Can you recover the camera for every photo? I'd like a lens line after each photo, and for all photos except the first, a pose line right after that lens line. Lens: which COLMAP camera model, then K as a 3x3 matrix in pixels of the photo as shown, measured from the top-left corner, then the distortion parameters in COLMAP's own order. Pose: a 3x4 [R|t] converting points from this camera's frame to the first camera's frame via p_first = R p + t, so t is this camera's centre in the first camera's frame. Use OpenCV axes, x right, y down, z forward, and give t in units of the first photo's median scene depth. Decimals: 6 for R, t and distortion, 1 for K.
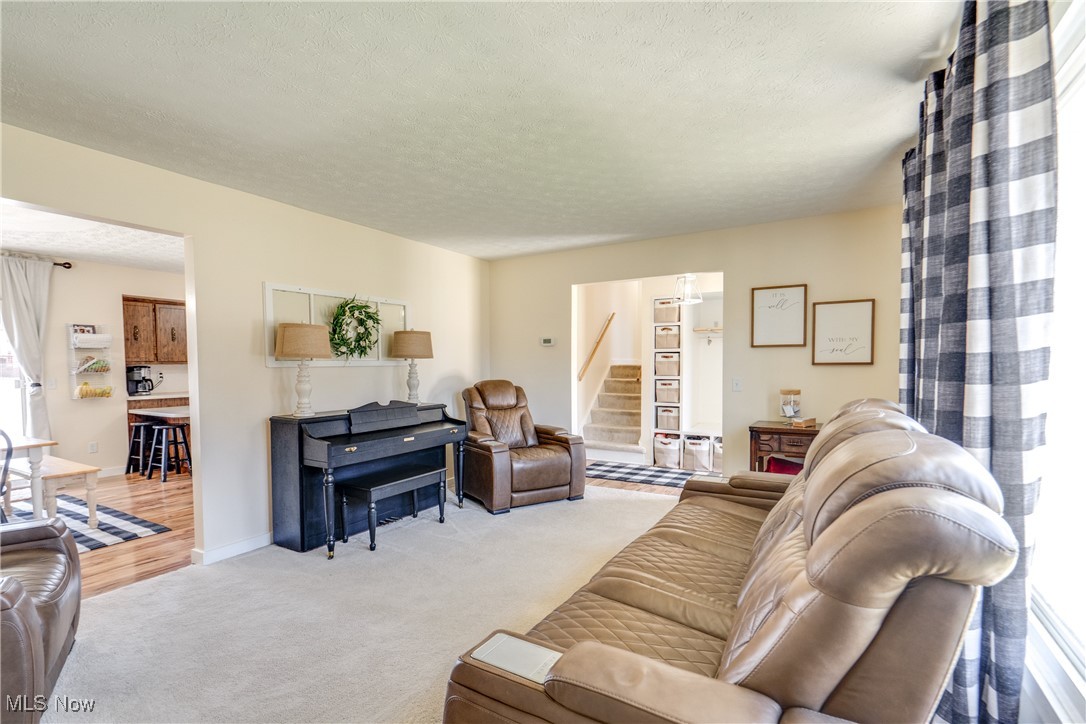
lens RADIAL K [[502.7, 0, 543.0], [0, 502.7, 365.7], [0, 0, 1]] dist [0.000616, -0.000002]
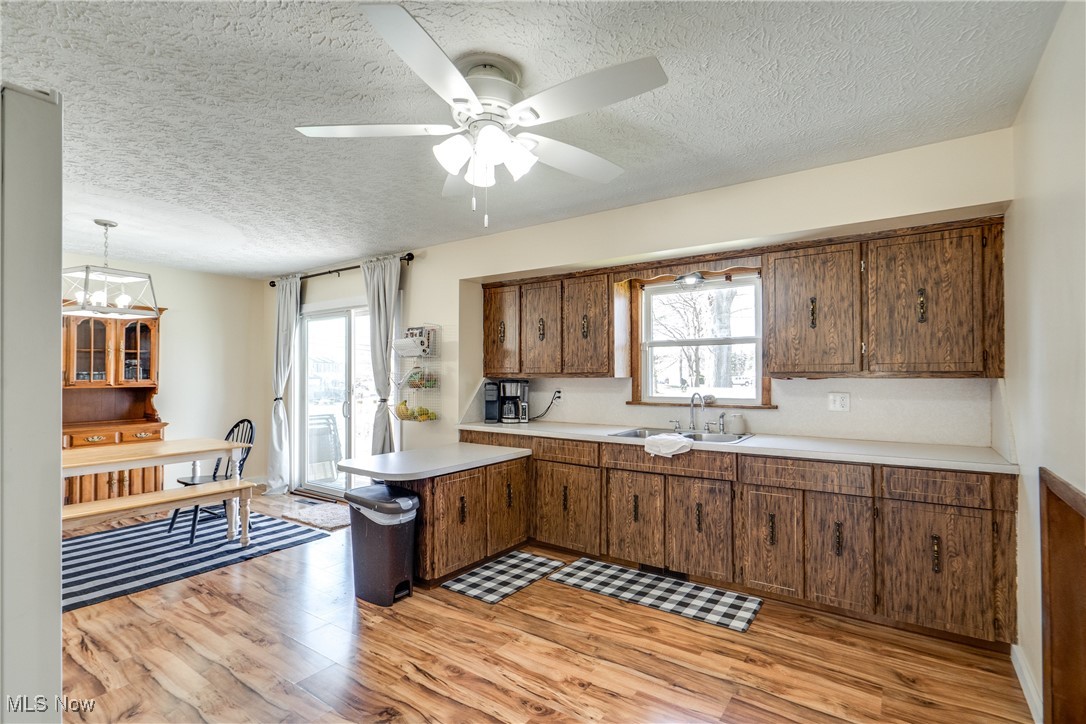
lens RADIAL K [[502.7, 0, 548.4], [0, 502.7, 367.1], [0, 0, 1]] dist [0.000616, -0.000002]
pose [[-0.065636, -0.008107, -0.997811, -0.124765], [-0.005383, 0.999955, -0.007770, -0.012295], [0.997829, 0.004861, -0.065677, 1.113167]]
